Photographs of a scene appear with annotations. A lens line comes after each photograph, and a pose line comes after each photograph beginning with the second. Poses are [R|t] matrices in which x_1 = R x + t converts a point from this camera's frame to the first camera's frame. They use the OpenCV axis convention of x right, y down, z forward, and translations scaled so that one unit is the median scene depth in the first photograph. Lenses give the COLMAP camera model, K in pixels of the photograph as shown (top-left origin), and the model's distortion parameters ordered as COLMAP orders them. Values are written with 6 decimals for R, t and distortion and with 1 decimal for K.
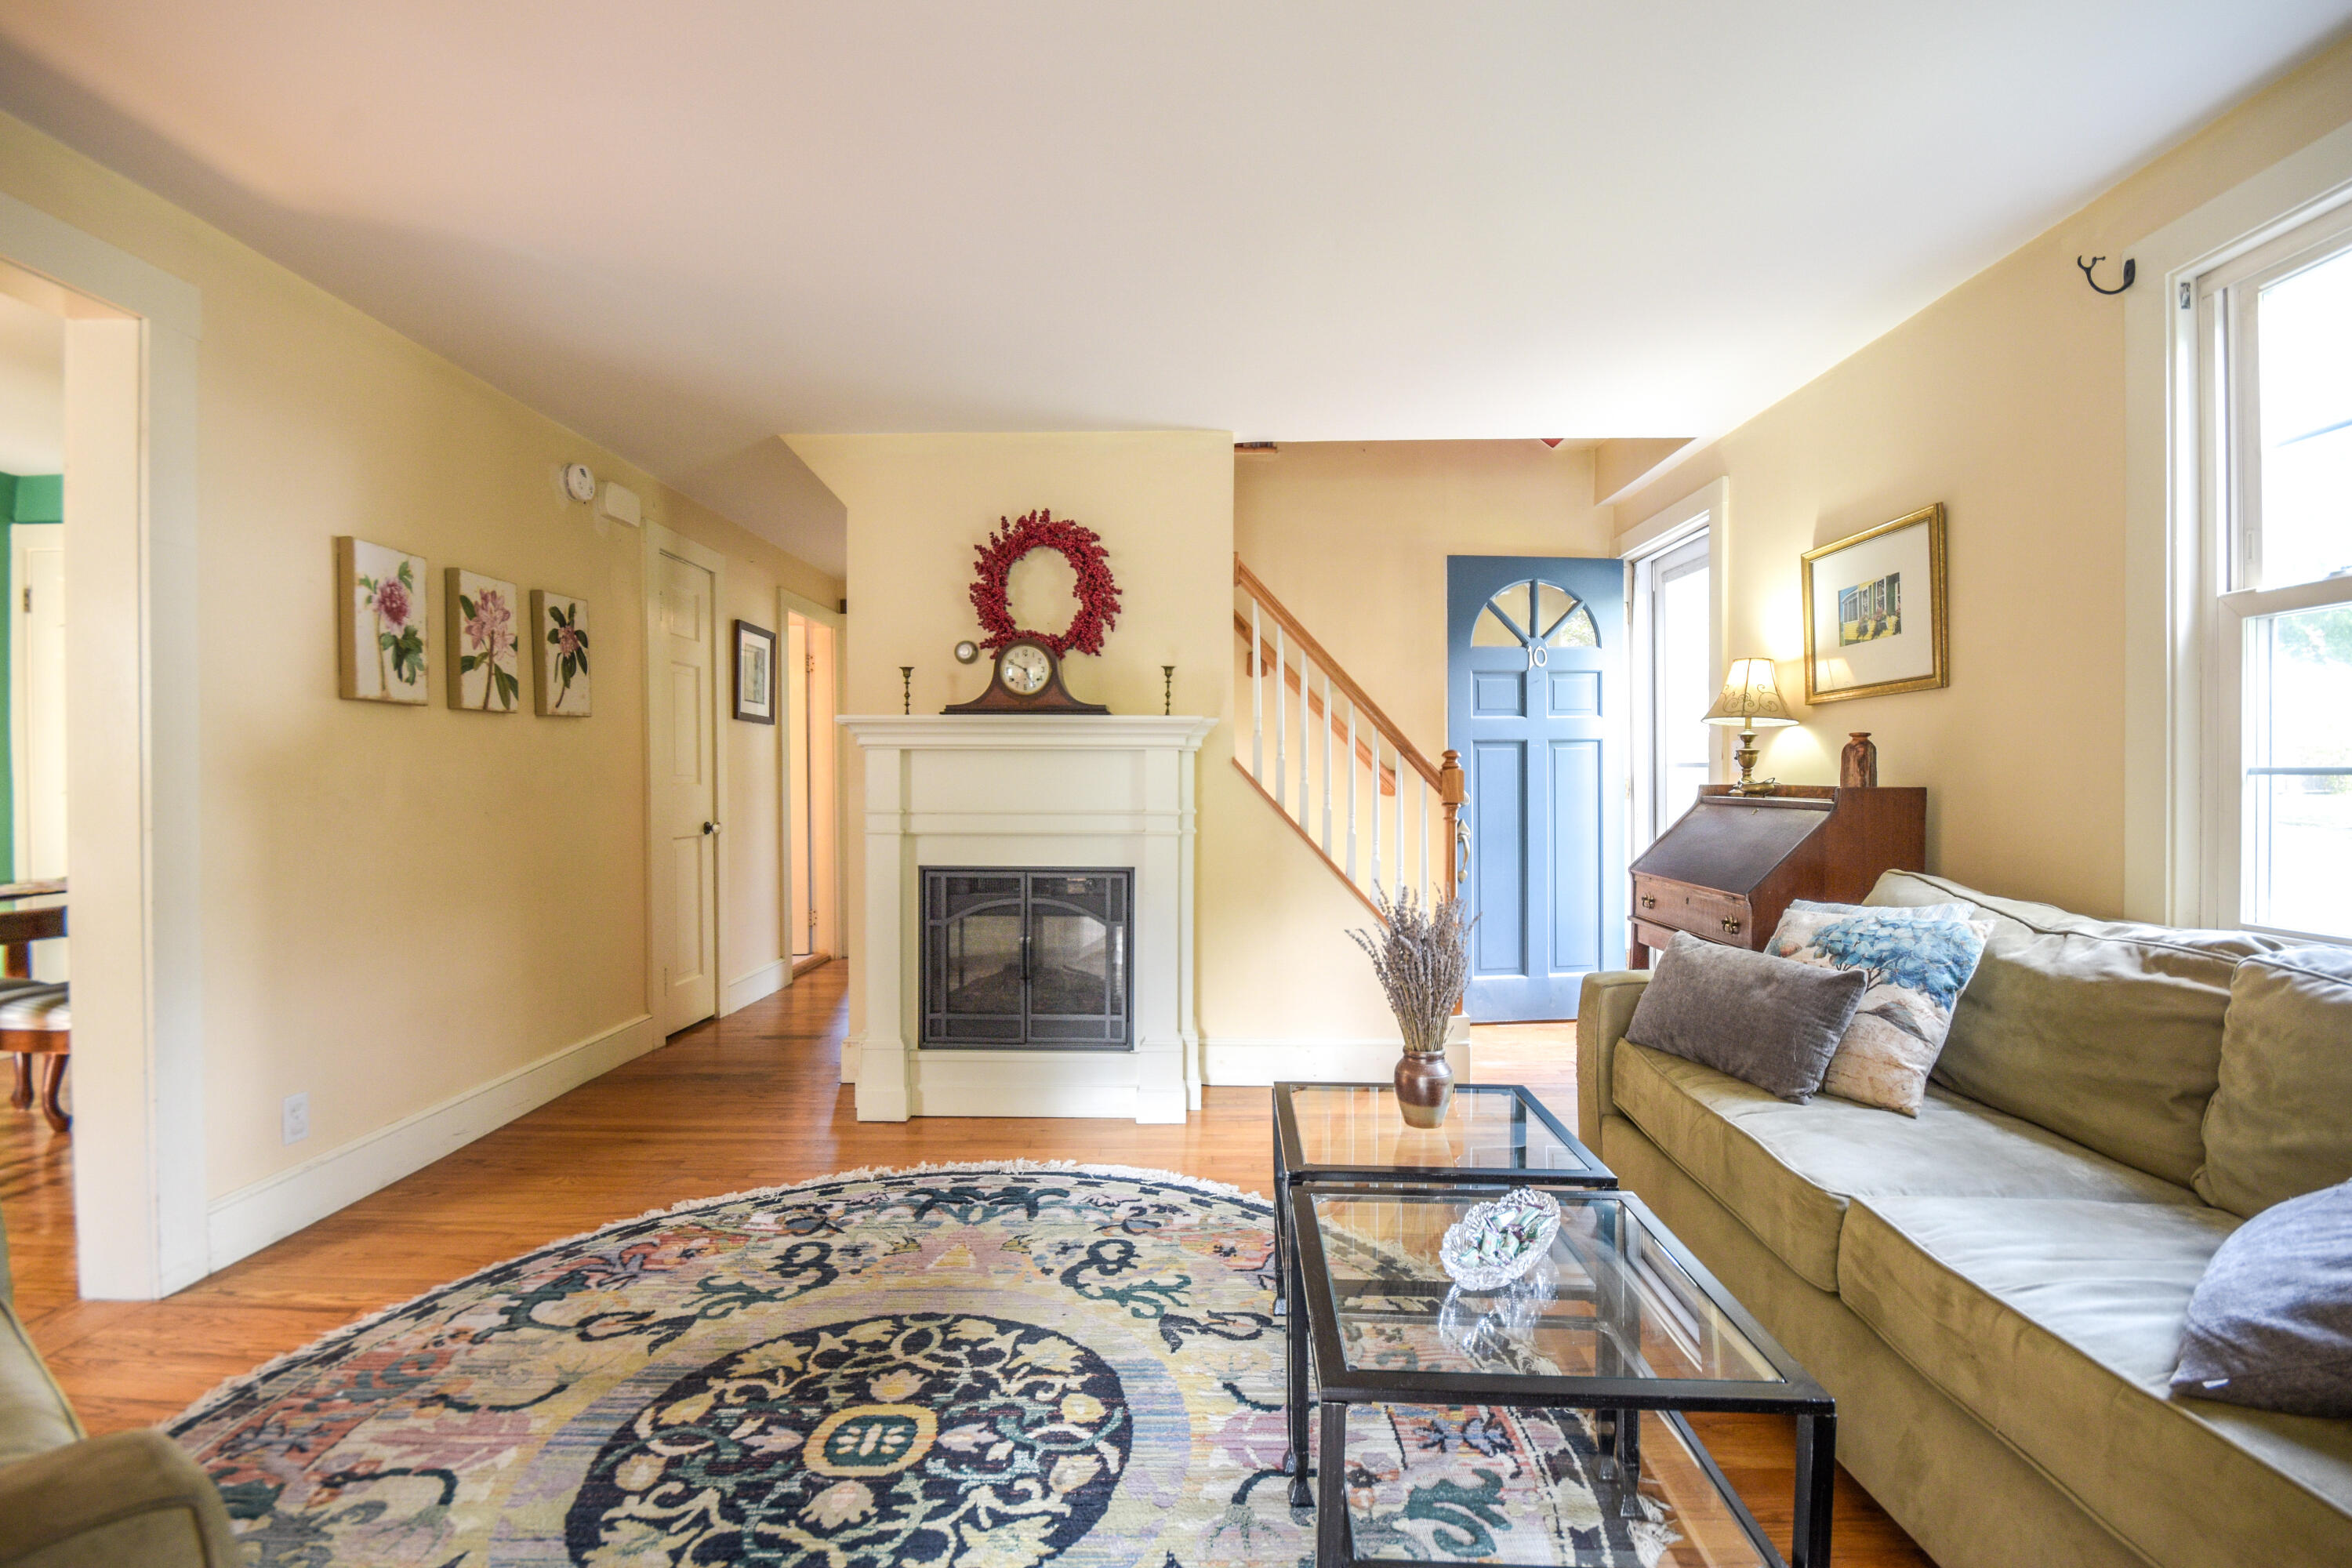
lens RADIAL K [[1051.6, 0, 1188.4], [0, 1051.6, 786.5], [0, 0, 1]] dist [-0.009868, -0.001109]
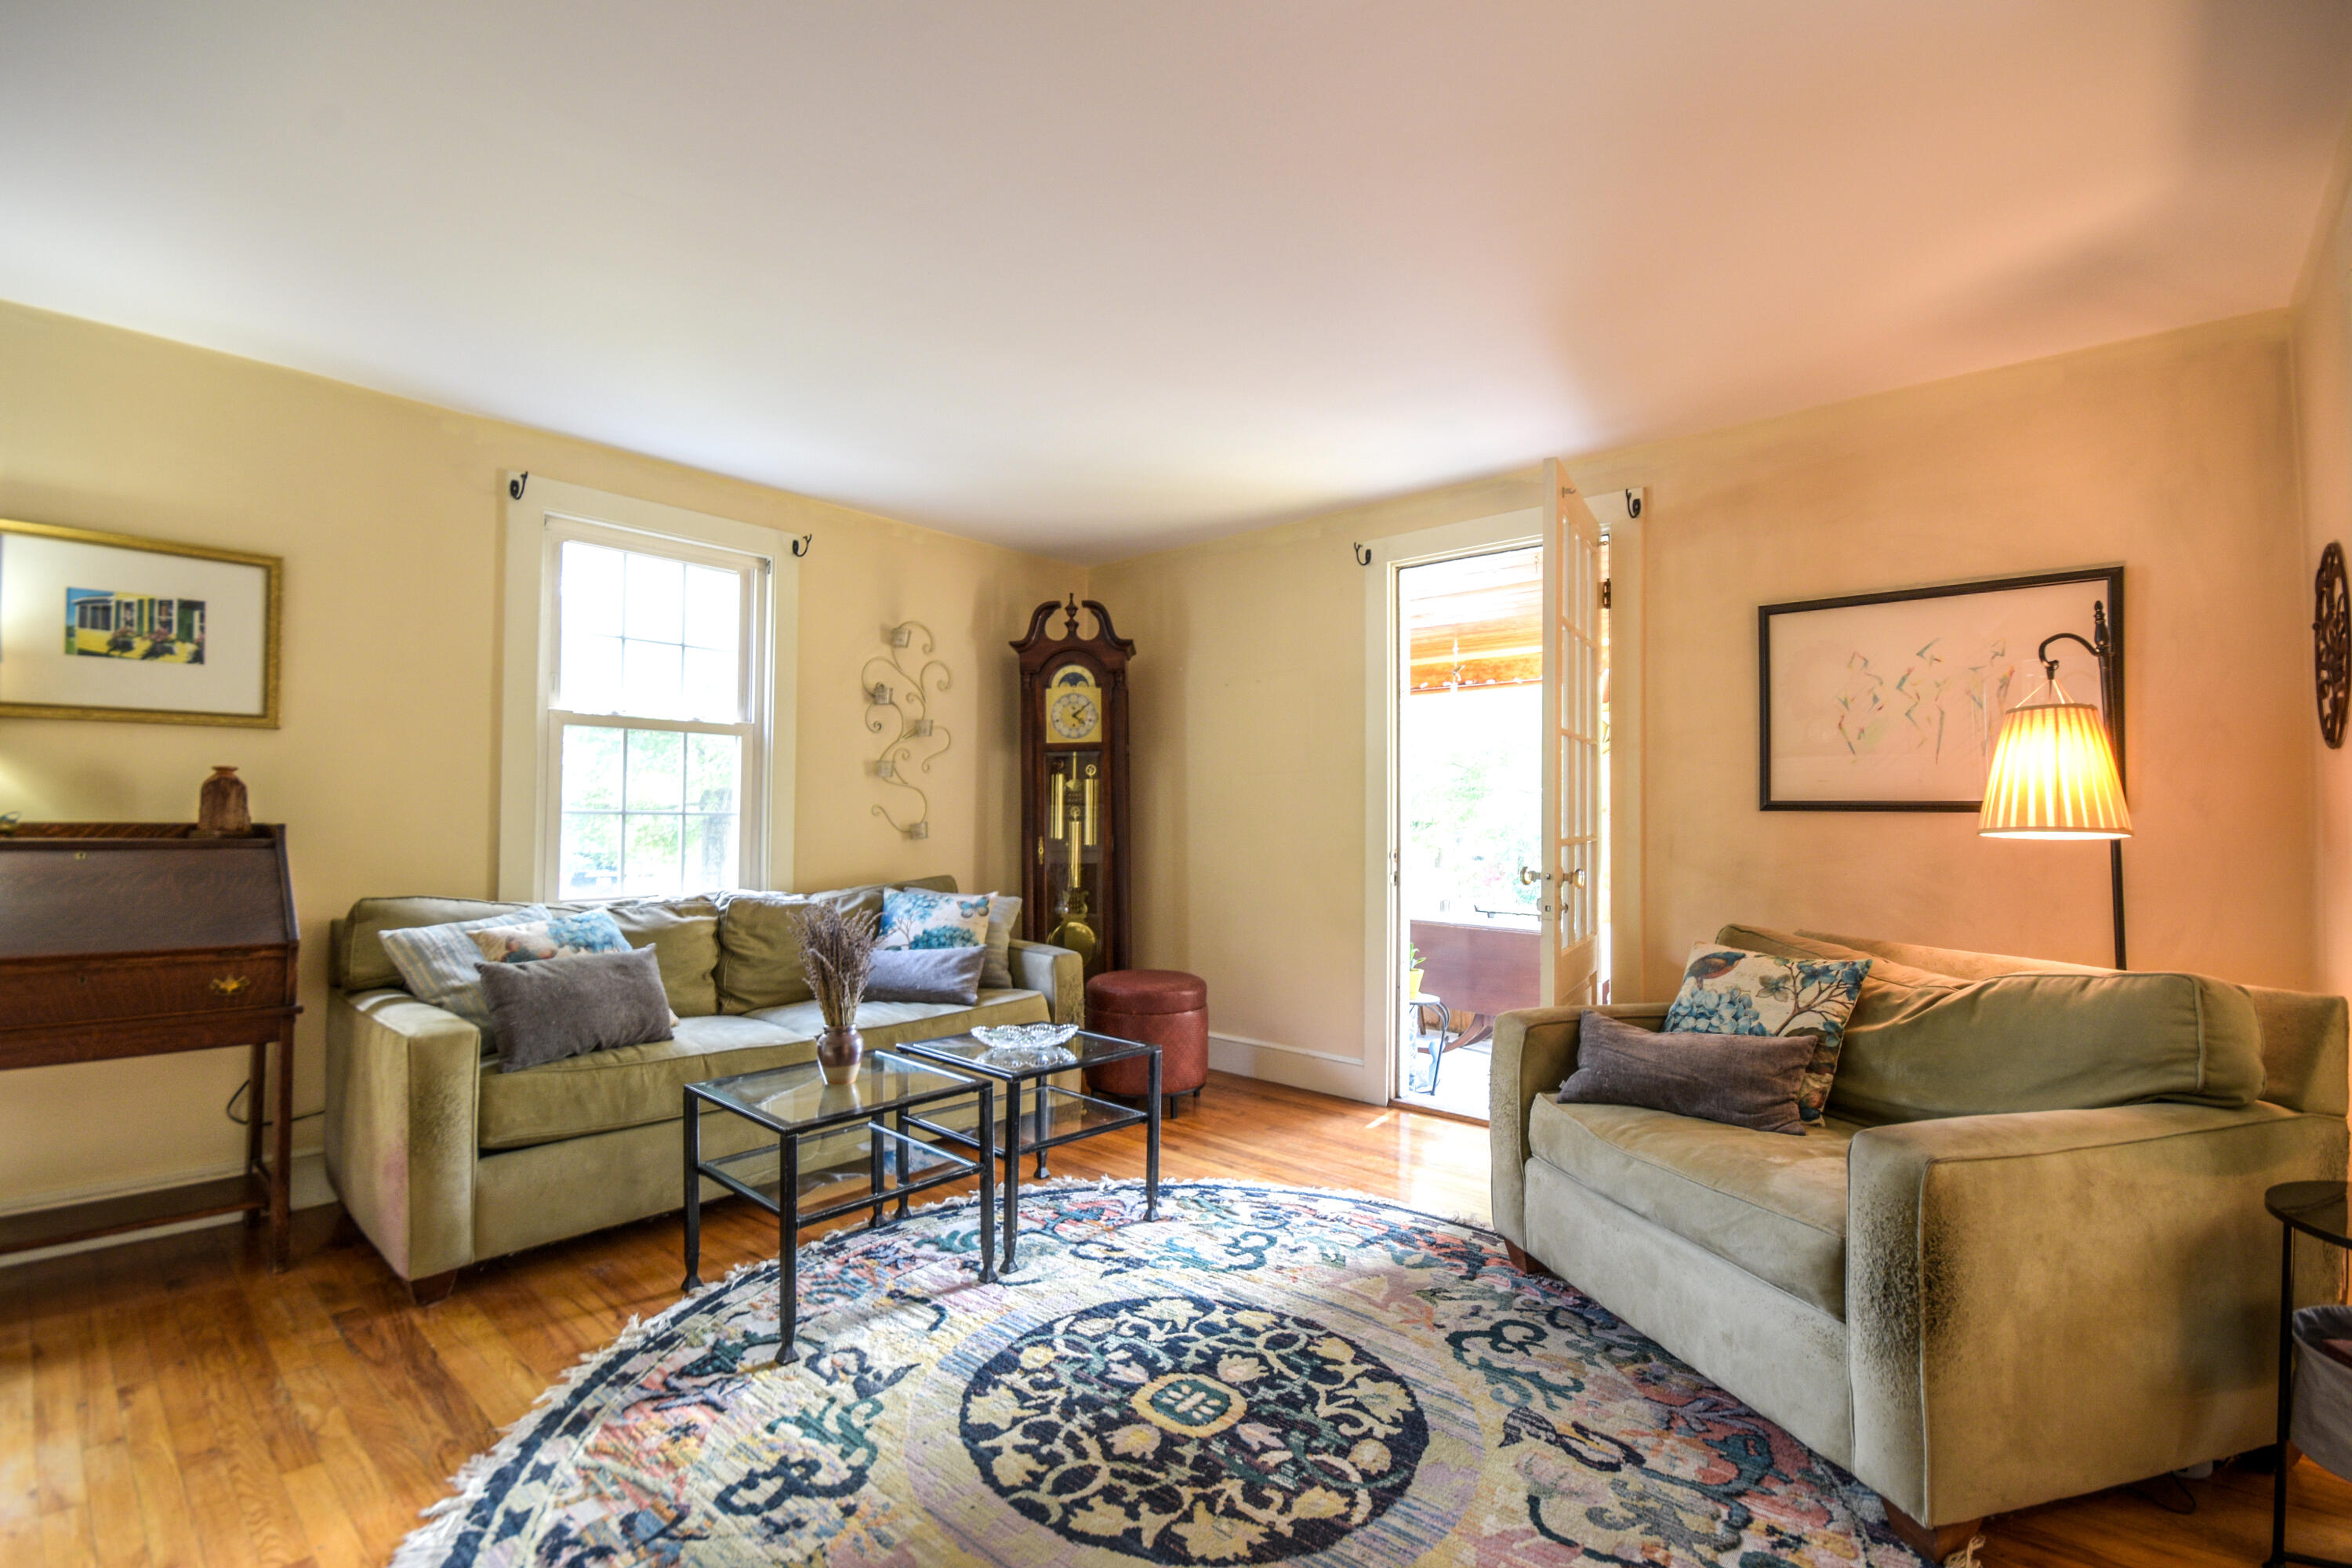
lens RADIAL K [[1051.6, 0, 1181.2], [0, 1051.6, 785.3], [0, 0, 1]] dist [-0.009868, -0.001109]
pose [[-0.762368, 0.012726, 0.647019, -1.019436], [-0.004007, 0.999695, -0.024384, -0.023545], [-0.647131, -0.021182, -0.762084, 1.845774]]
